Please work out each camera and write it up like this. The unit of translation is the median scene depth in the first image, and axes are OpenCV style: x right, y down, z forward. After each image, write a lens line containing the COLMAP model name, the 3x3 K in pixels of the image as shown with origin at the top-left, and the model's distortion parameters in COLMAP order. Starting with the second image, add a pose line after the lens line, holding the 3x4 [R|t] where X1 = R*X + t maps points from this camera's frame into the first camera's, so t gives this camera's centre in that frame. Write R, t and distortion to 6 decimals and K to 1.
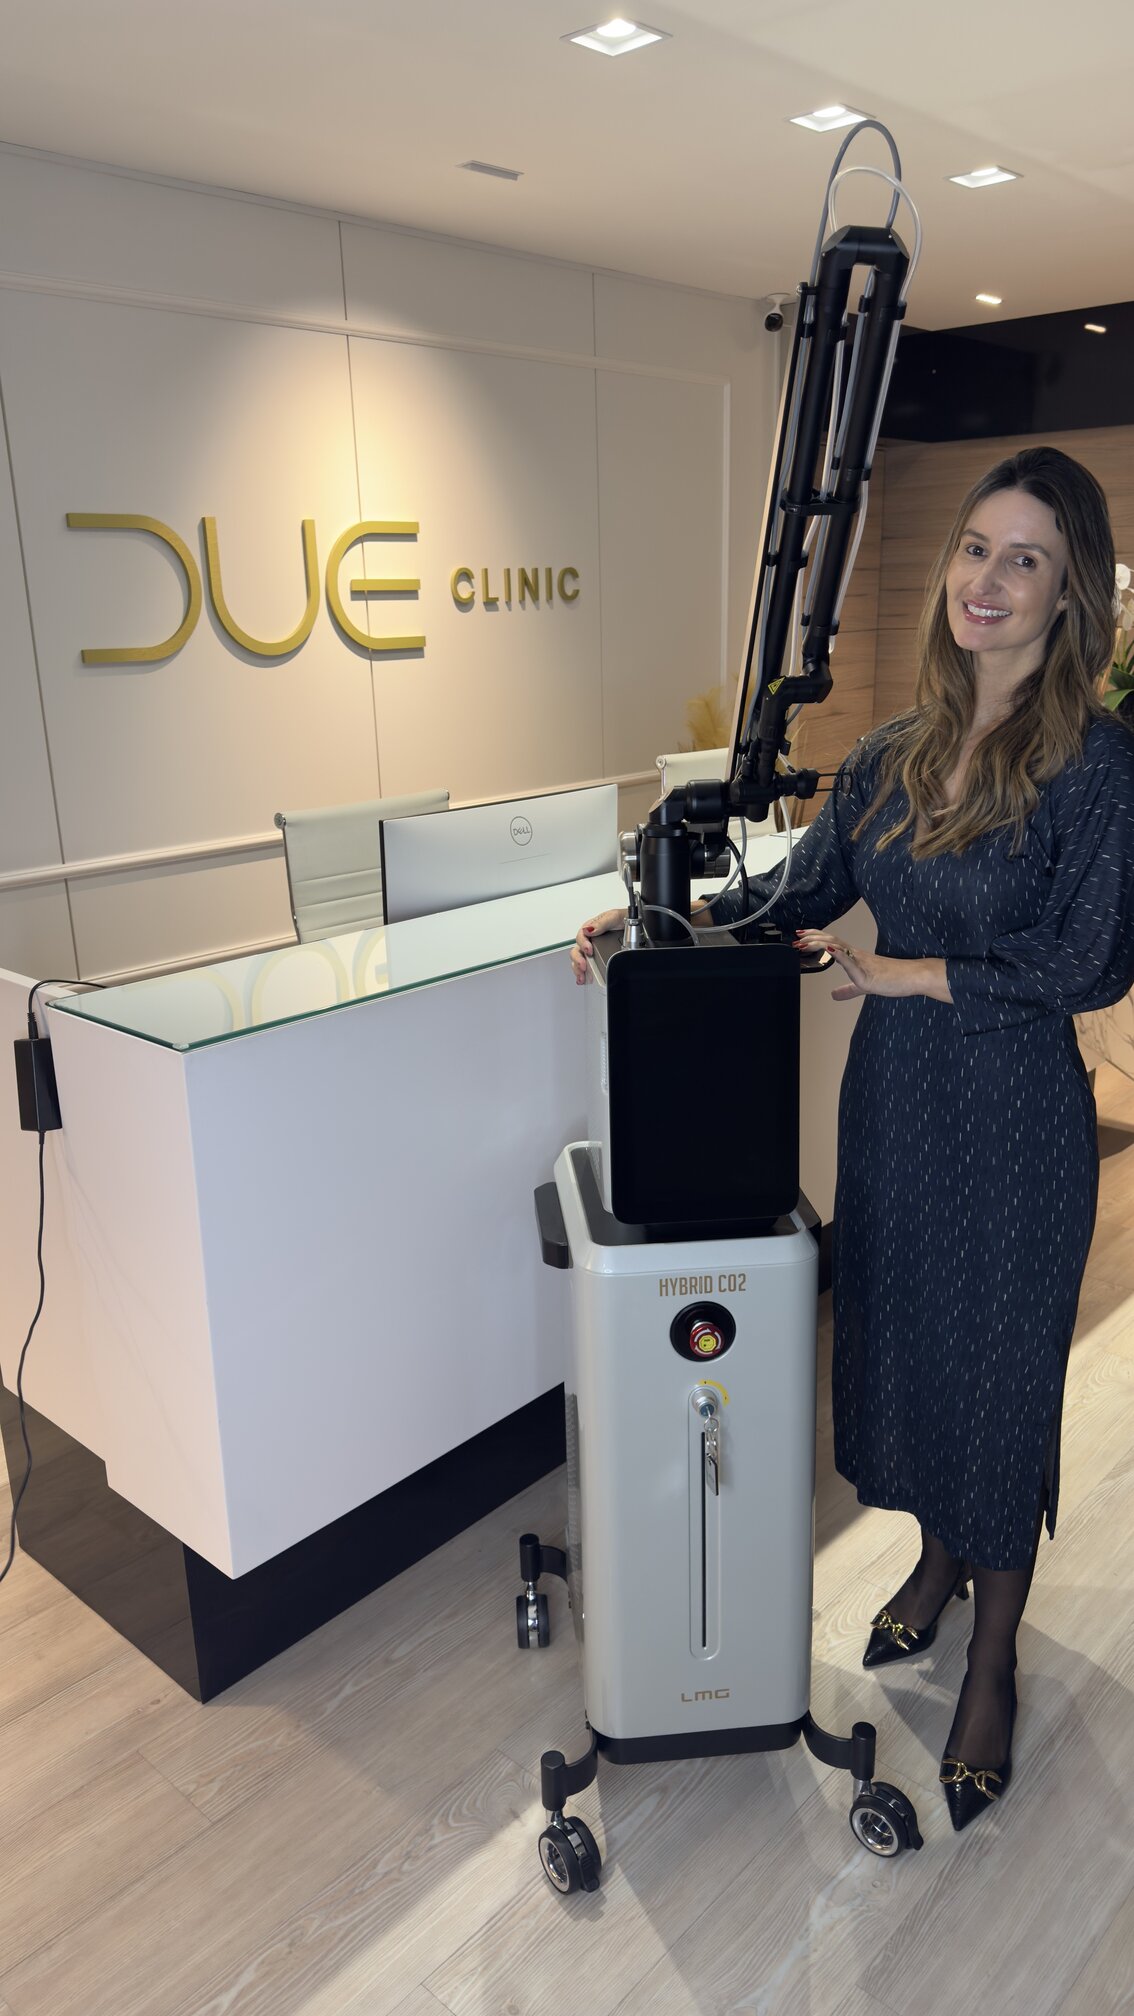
lens RADIAL K [[1495.6, 0, 550.8], [0, 1495.6, 1049.8], [0, 0, 1]] dist [0.046531, -0.007791]
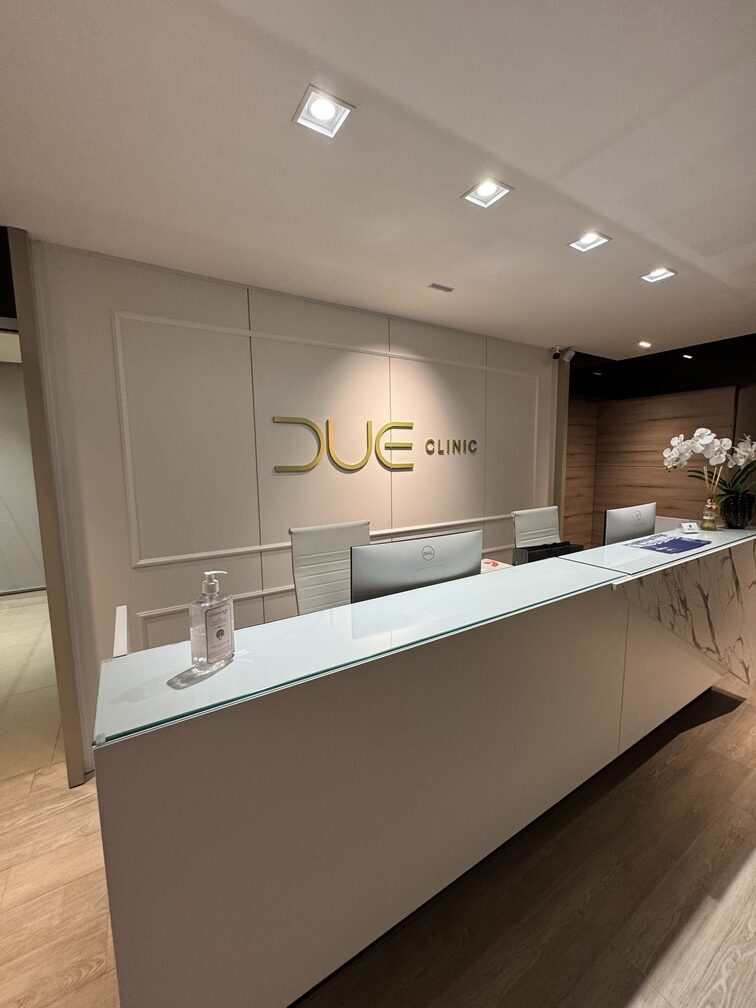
lens RADIAL K [[403.7, 0, 377.6], [0, 403.7, 504.6], [0, 0, 1]] dist [-0.005851, 0.000316]
pose [[0.966525, 0.043520, -0.252855, 0.037822], [-0.086894, 0.982793, -0.162996, -0.086440], [0.241410, 0.179511, 0.953675, 0.330995]]
